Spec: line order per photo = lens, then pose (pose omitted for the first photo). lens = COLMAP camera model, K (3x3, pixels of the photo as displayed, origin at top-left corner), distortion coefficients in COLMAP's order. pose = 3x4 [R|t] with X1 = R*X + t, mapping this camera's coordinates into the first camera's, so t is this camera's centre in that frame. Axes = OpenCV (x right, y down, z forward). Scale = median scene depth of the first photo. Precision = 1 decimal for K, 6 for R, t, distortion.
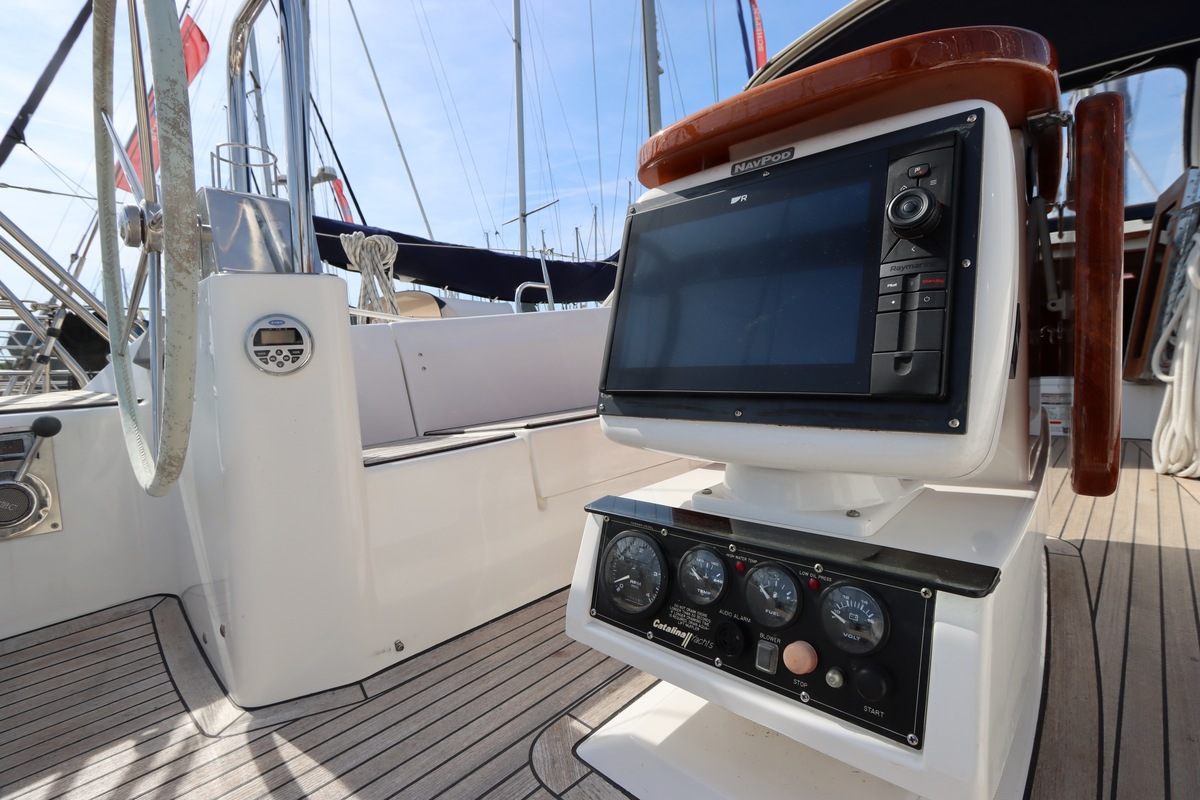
lens RADIAL K [[568.3, 0, 595.0], [0, 568.3, 396.1], [0, 0, 1]] dist [-0.013385, 0.000464]
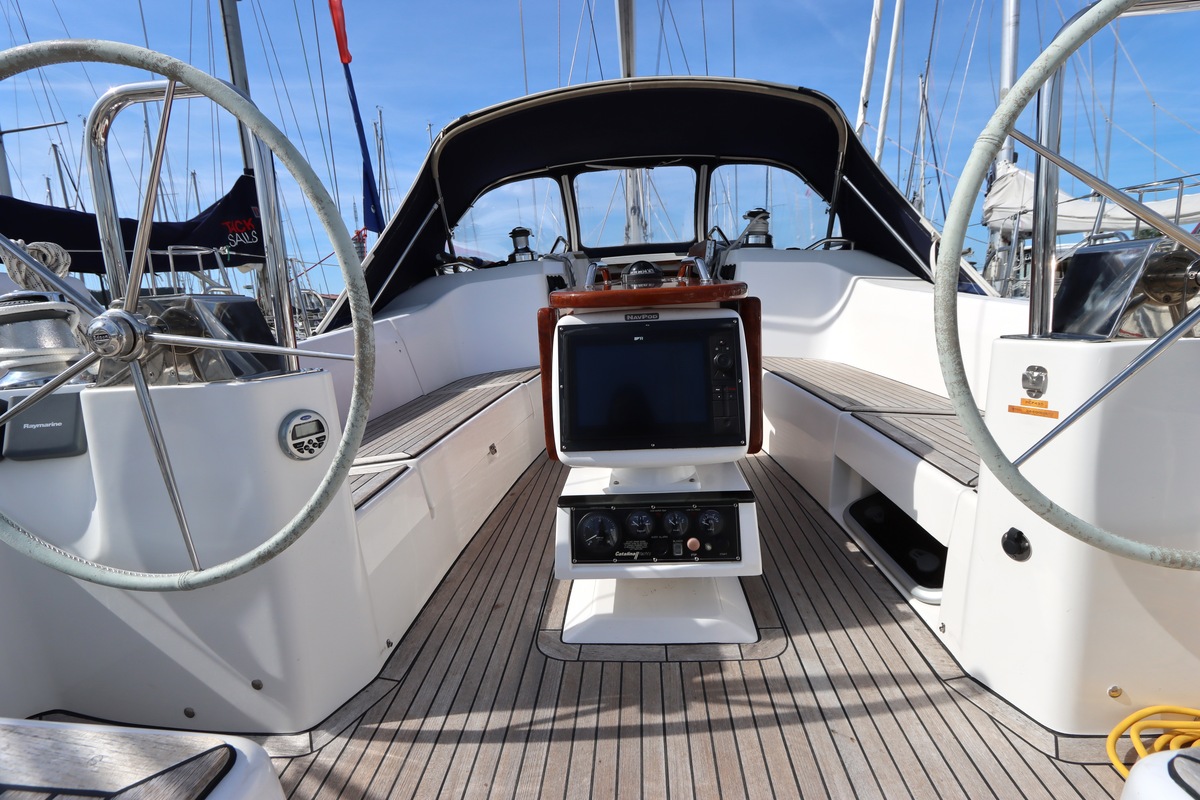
lens RADIAL K [[568.2, 0, 600.9], [0, 568.2, 394.6], [0, 0, 1]] dist [-0.016172, 0.002241]
pose [[0.758522, -0.108669, 0.642523, -0.886420], [0.062223, 0.993570, 0.094584, -0.263906], [-0.648670, -0.031764, 0.760407, -0.347644]]
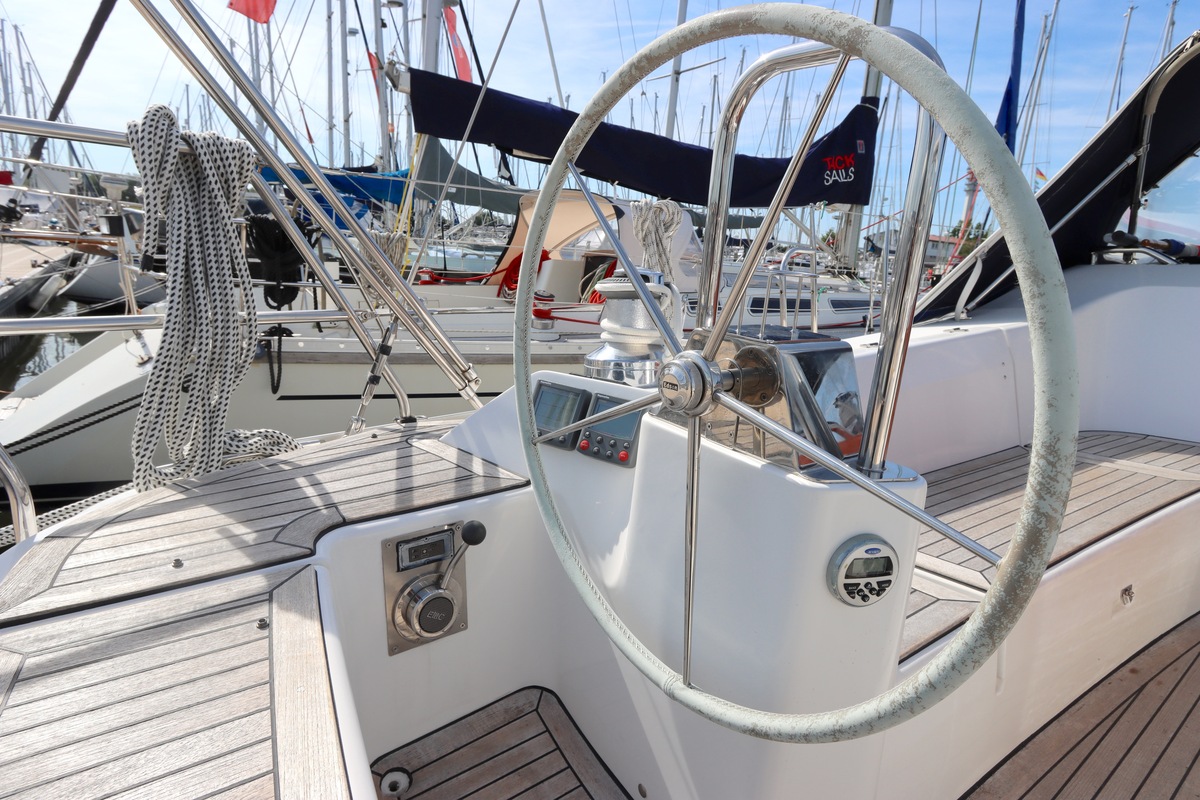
lens RADIAL K [[650.5, 0, 593.5], [0, 650.5, 399.6], [0, 0, 1]] dist [-0.002682, -0.001170]
pose [[0.980265, 0.145381, -0.133957, -0.889354], [-0.118444, 0.974454, 0.190817, -0.486594], [0.158276, -0.171185, 0.972443, 0.073681]]
